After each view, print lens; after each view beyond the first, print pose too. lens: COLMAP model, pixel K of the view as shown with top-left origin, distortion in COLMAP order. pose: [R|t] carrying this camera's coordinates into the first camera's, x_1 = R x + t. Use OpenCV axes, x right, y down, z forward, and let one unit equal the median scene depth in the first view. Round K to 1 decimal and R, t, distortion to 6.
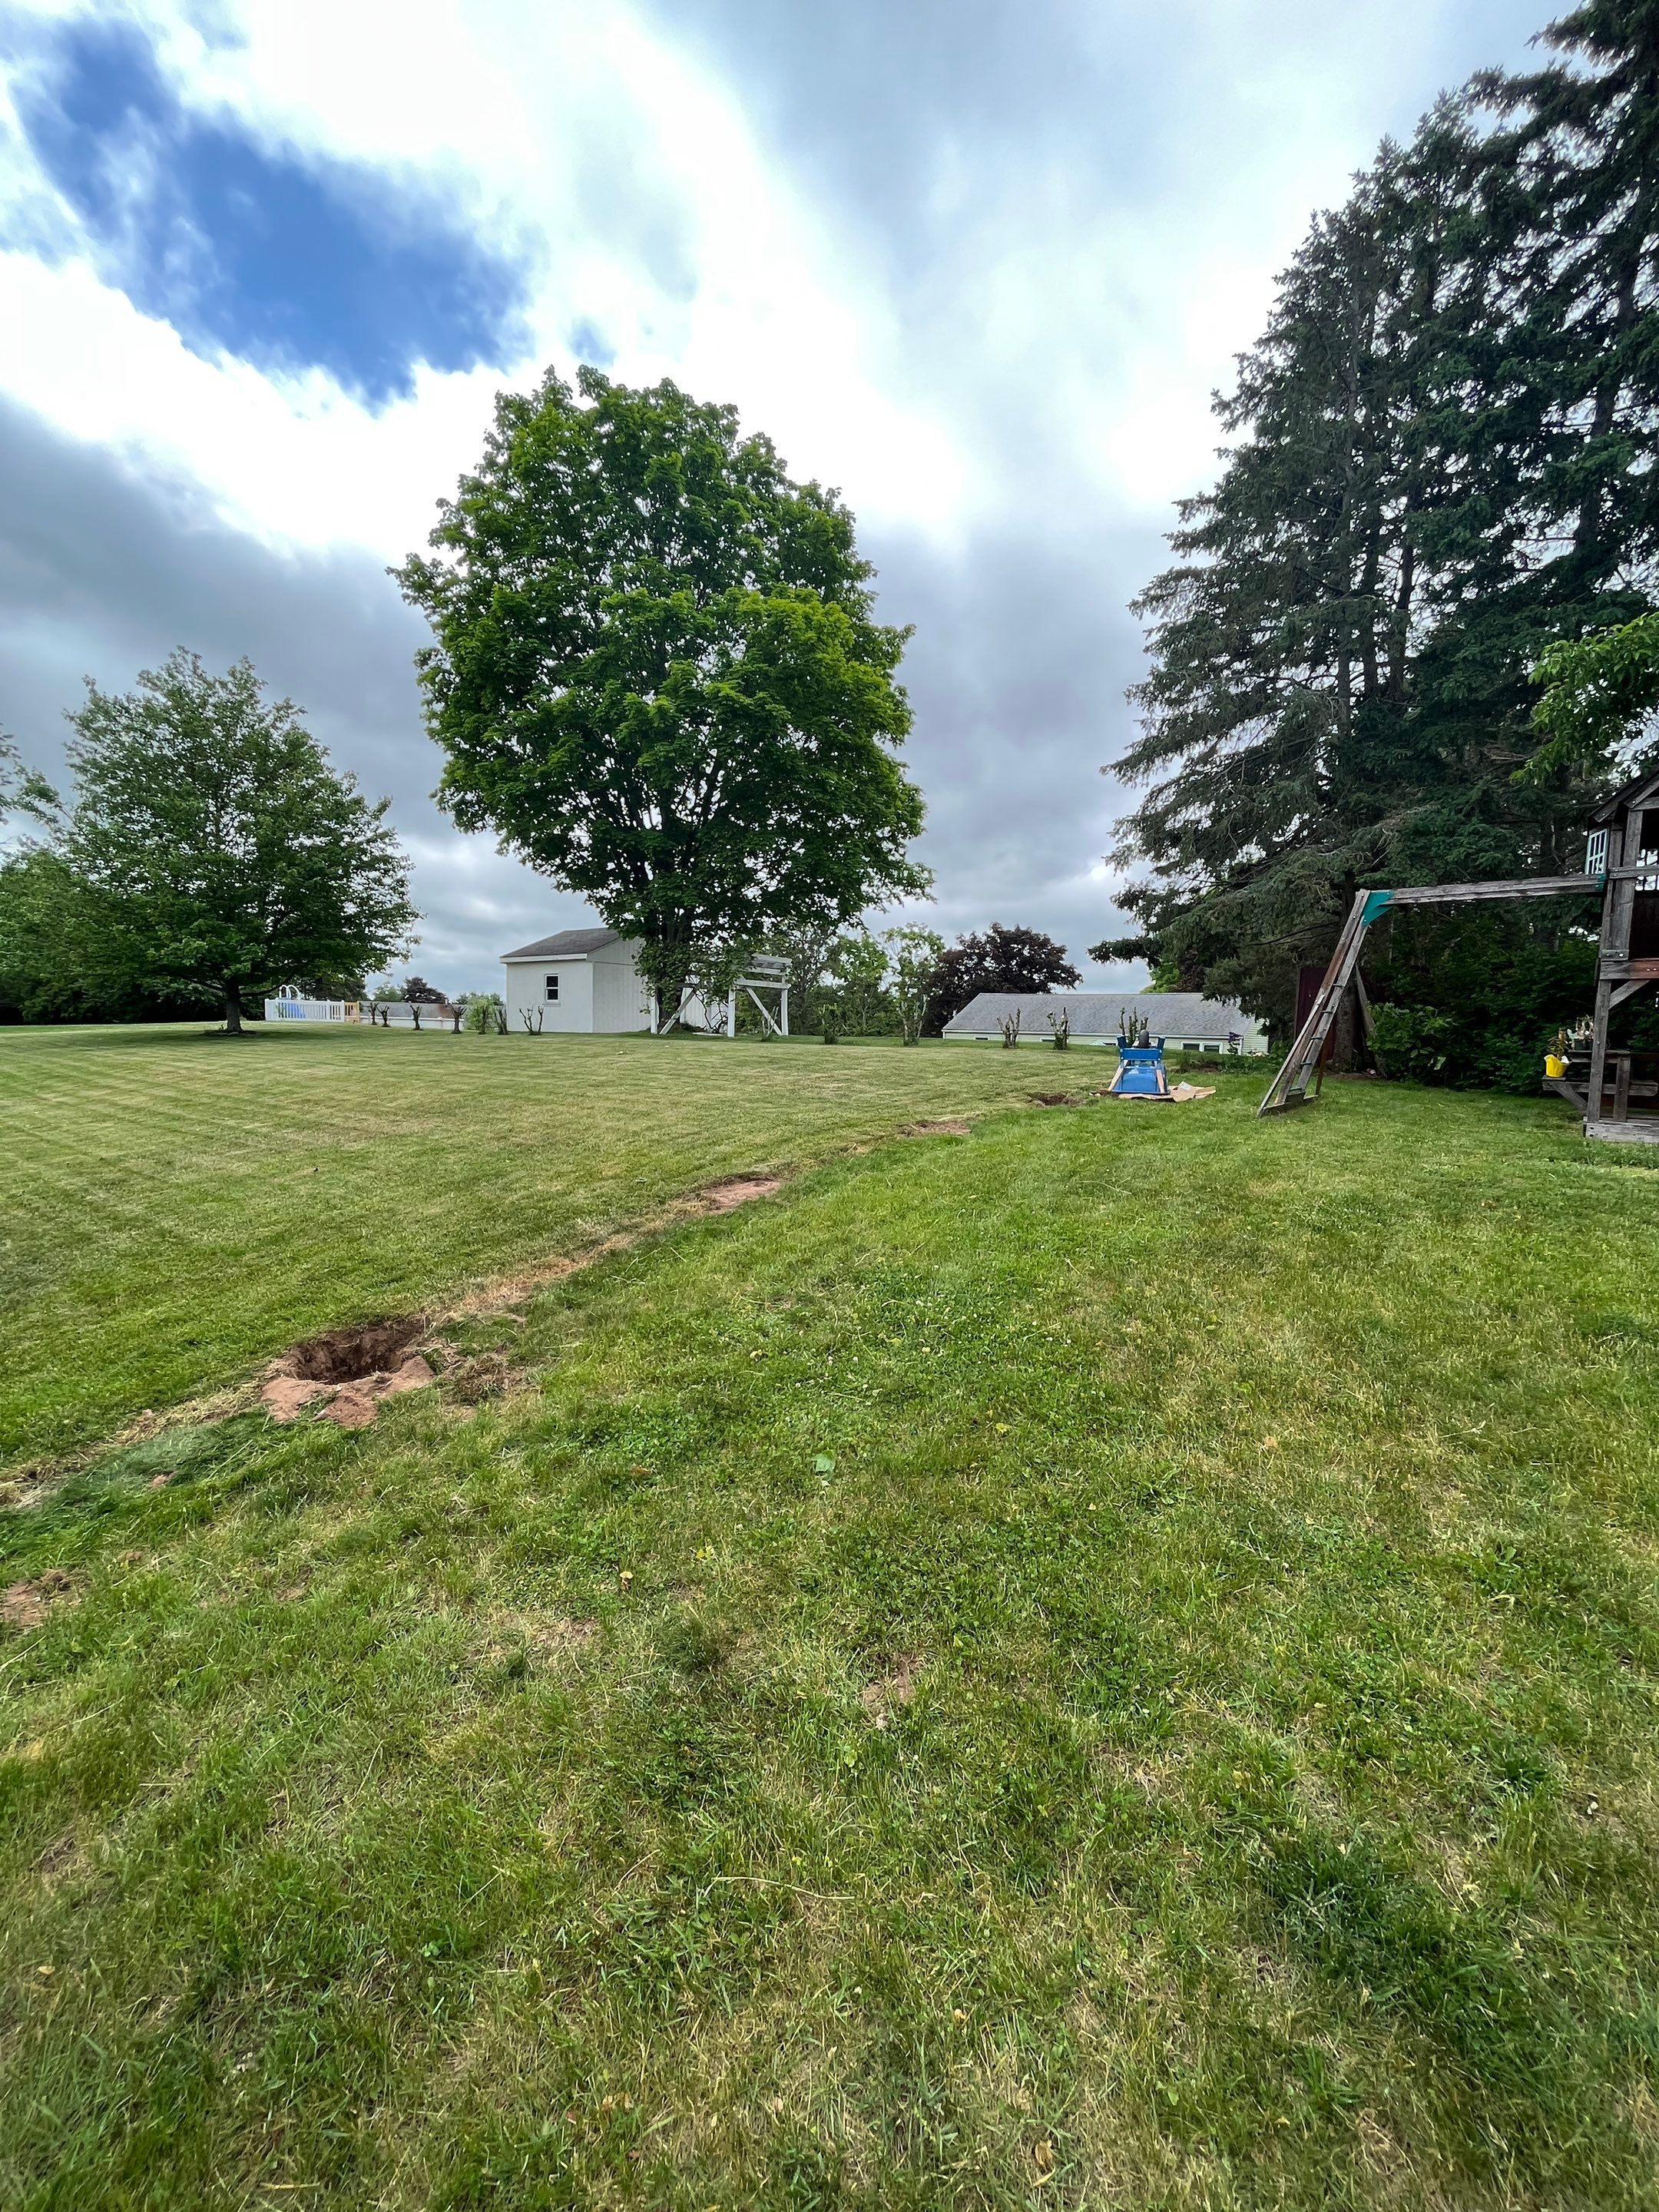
lens RADIAL K [[940.7, 0, 830.0], [0, 940.7, 1086.2], [0, 0, 1]] dist [0.016654, -0.000235]
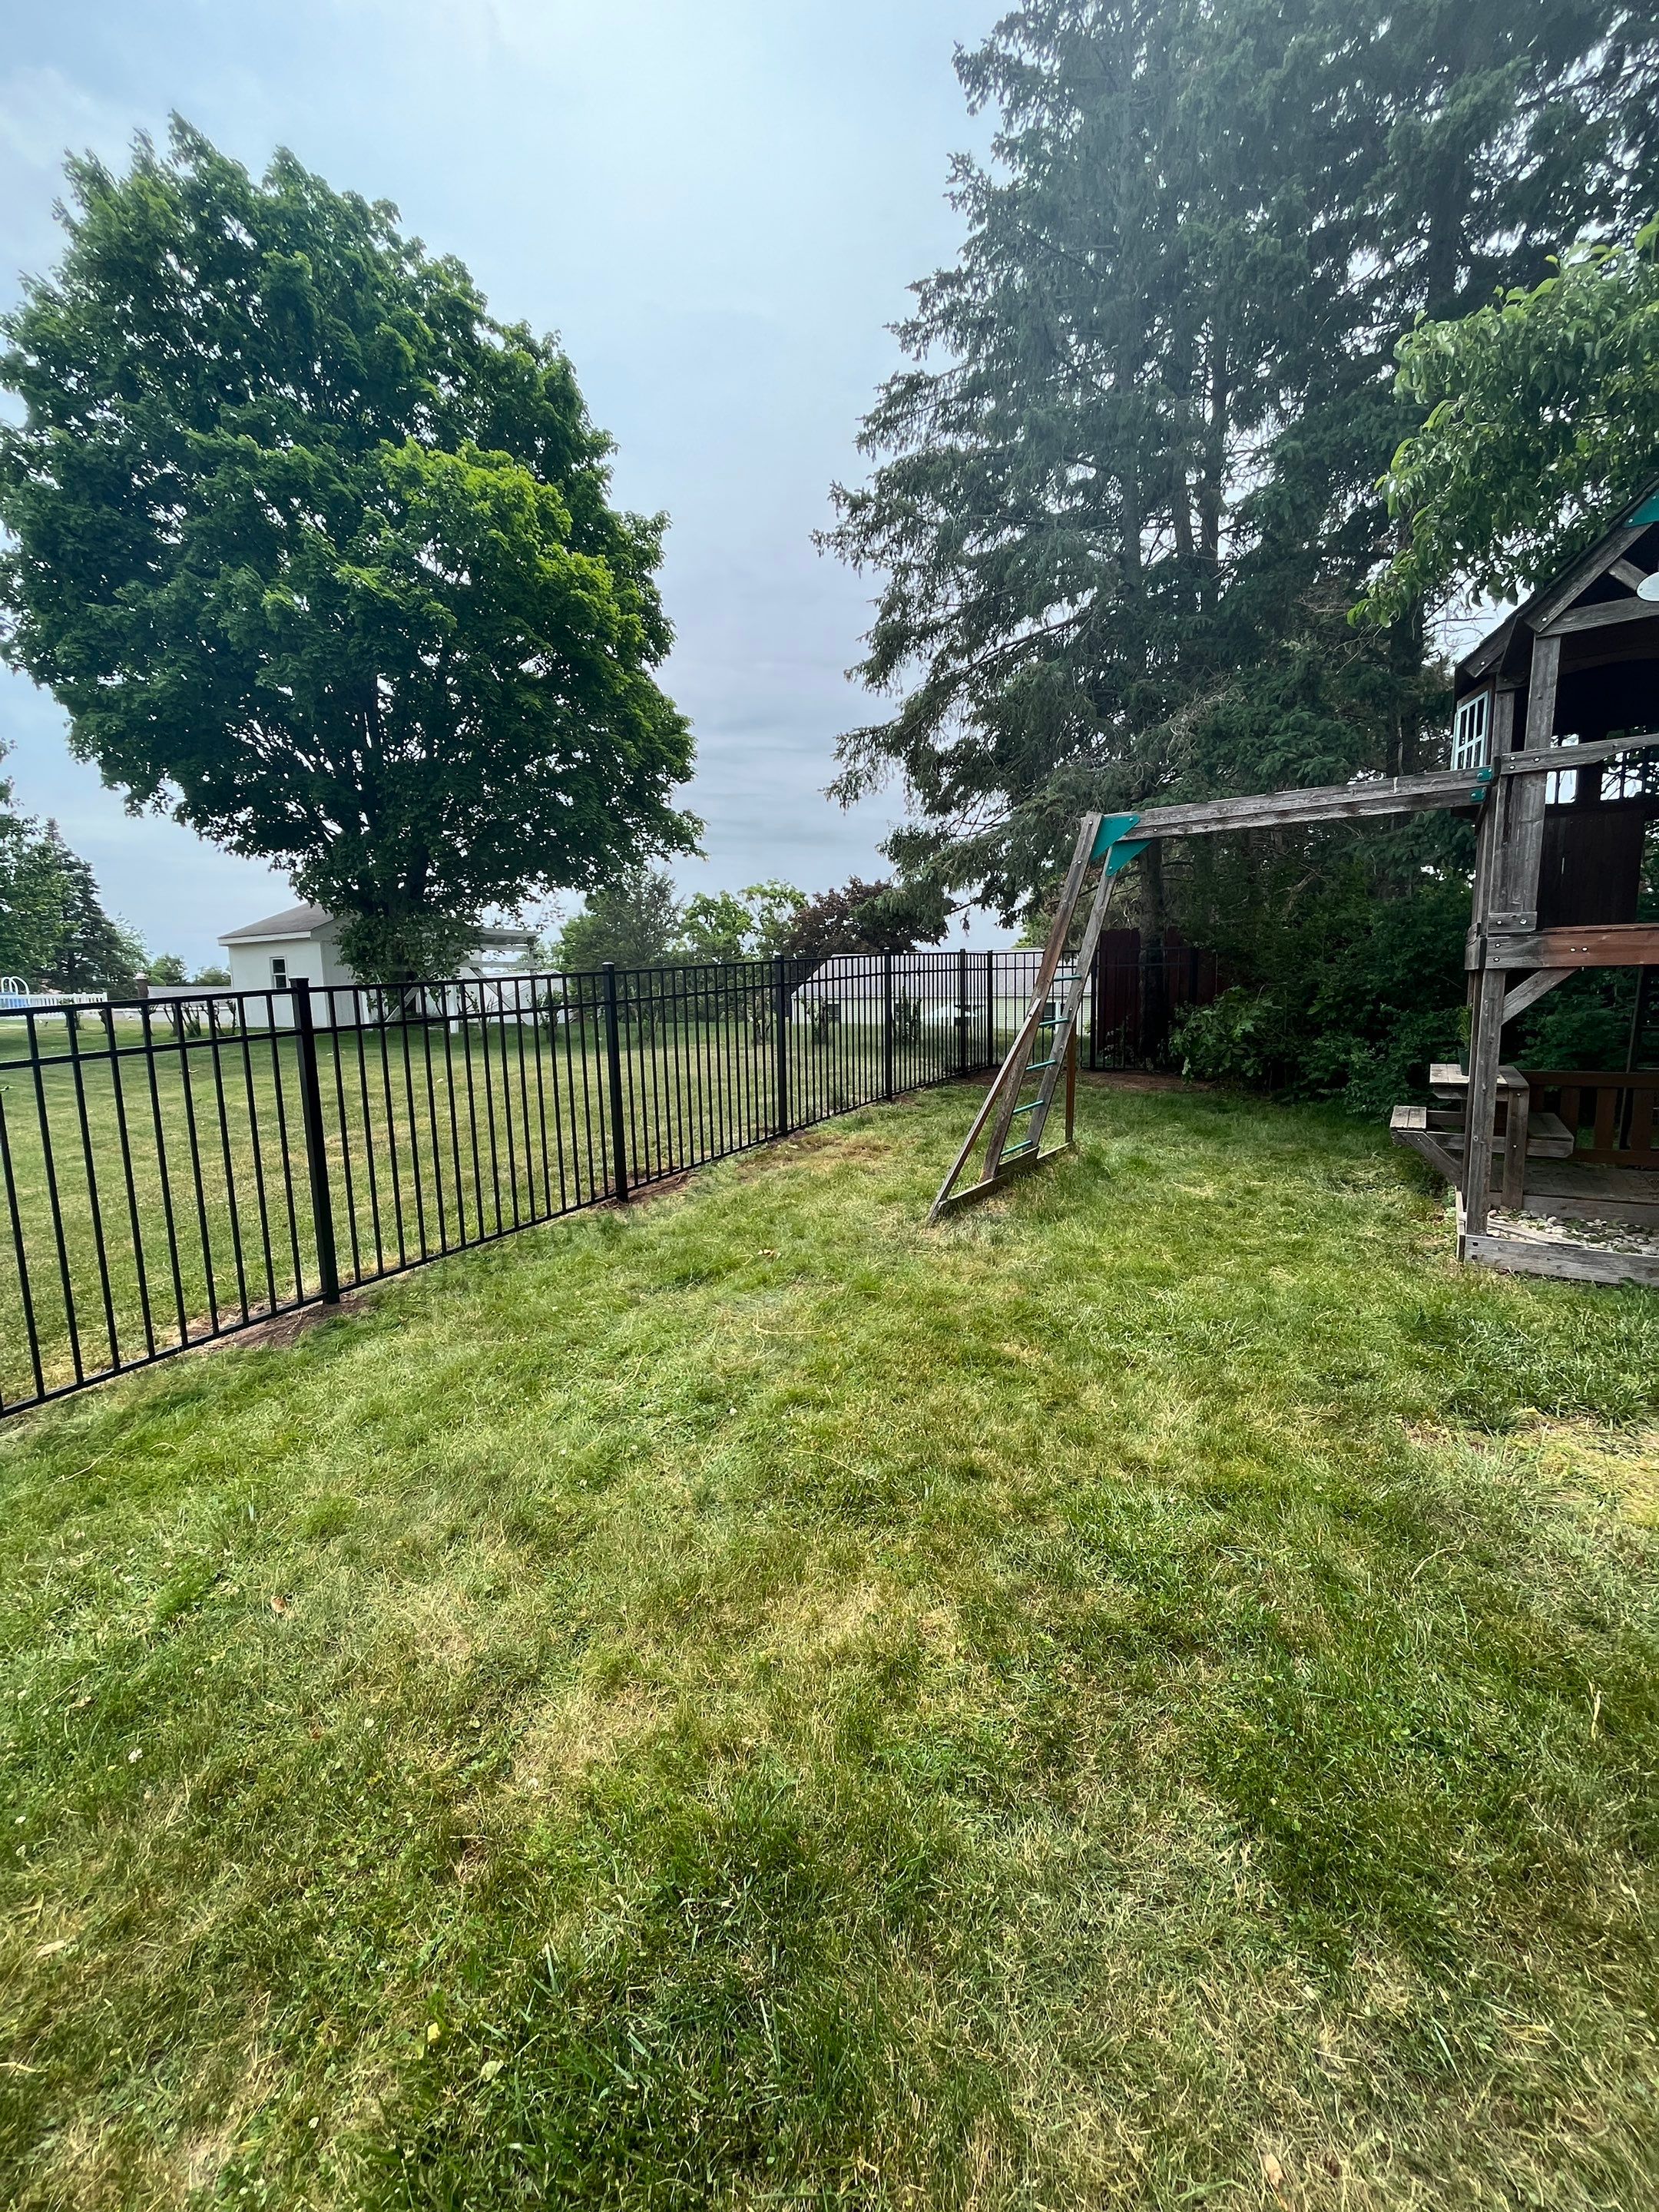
lens RADIAL K [[940.7, 0, 830.0], [0, 940.7, 1086.2], [0, 0, 1]] dist [0.016654, -0.000235]
pose [[0.993424, -0.054221, 0.100842, 0.121384], [0.049729, 0.997678, 0.046542, -0.027970], [-0.103131, -0.041222, 0.993813, 0.158658]]
